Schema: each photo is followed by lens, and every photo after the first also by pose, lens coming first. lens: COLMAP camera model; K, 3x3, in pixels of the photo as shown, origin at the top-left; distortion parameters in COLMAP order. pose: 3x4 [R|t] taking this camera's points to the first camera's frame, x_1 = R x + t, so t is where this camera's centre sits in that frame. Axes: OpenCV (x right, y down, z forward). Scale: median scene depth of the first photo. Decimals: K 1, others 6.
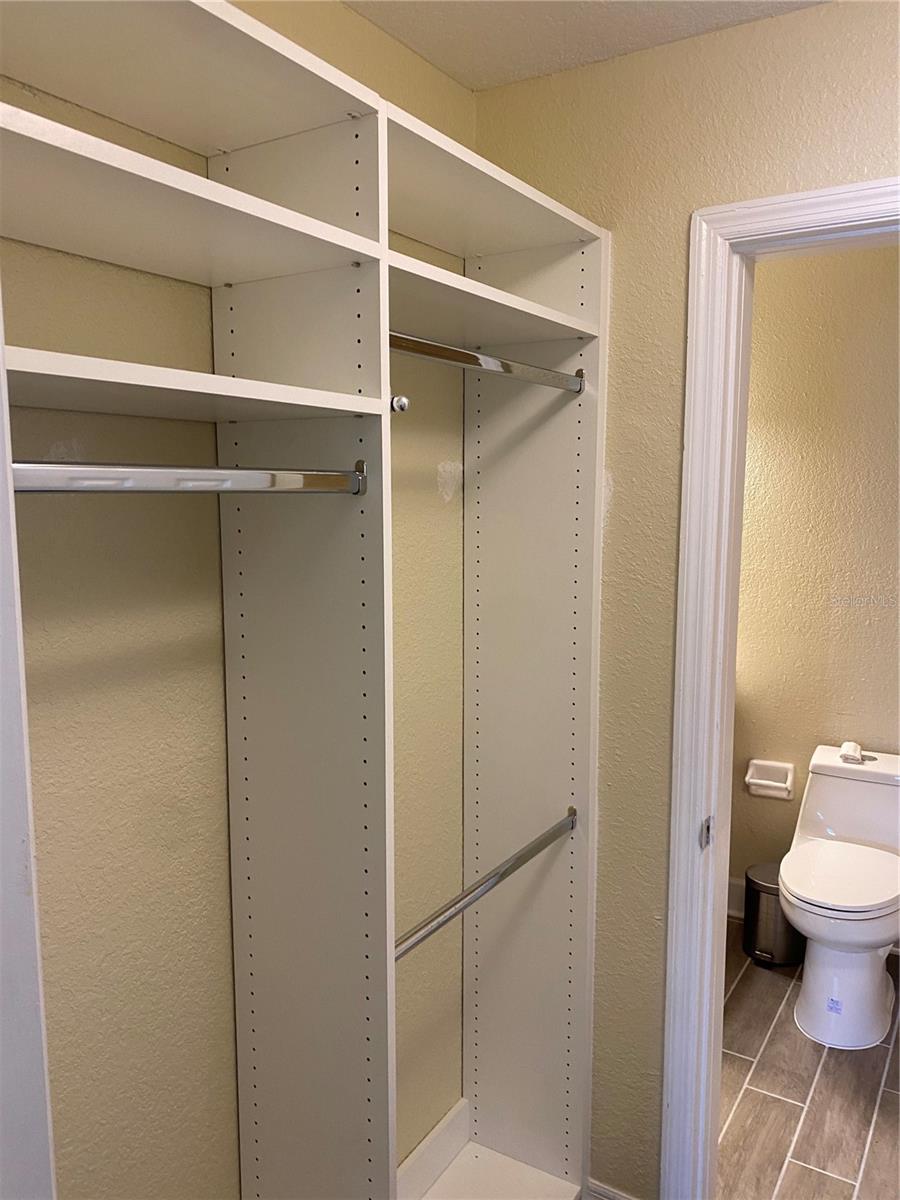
lens RADIAL K [[914.9, 0, 450.0], [0, 914.9, 600.0], [0, 0, 1]] dist [0.042425, -0.002651]
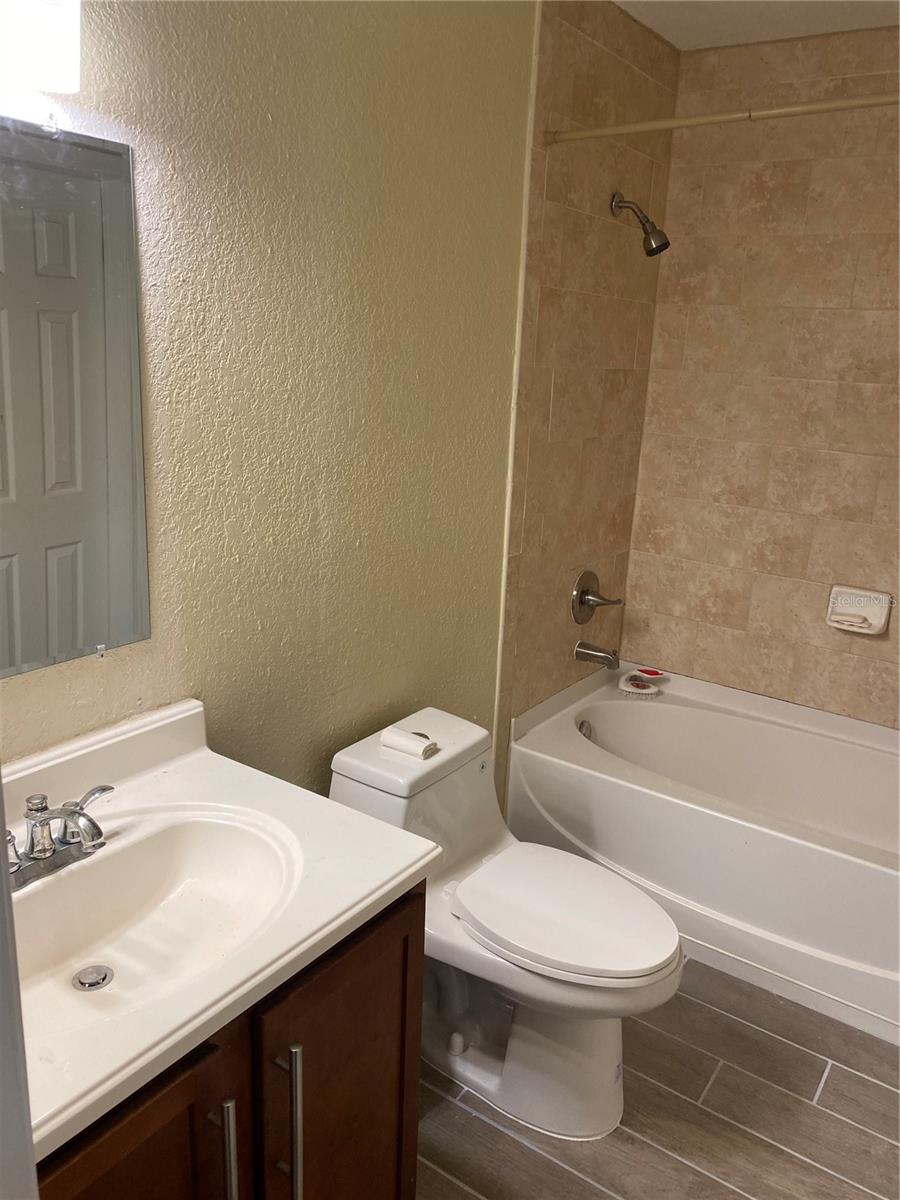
lens RADIAL K [[914.9, 0, 450.0], [0, 914.9, 600.0], [0, 0, 1]] dist [0.042425, -0.002651]
pose [[0.036636, -0.262546, 0.964224, -0.158131], [0.082295, 0.962387, 0.258919, -0.093230], [-0.995934, 0.069865, 0.056865, 0.889193]]
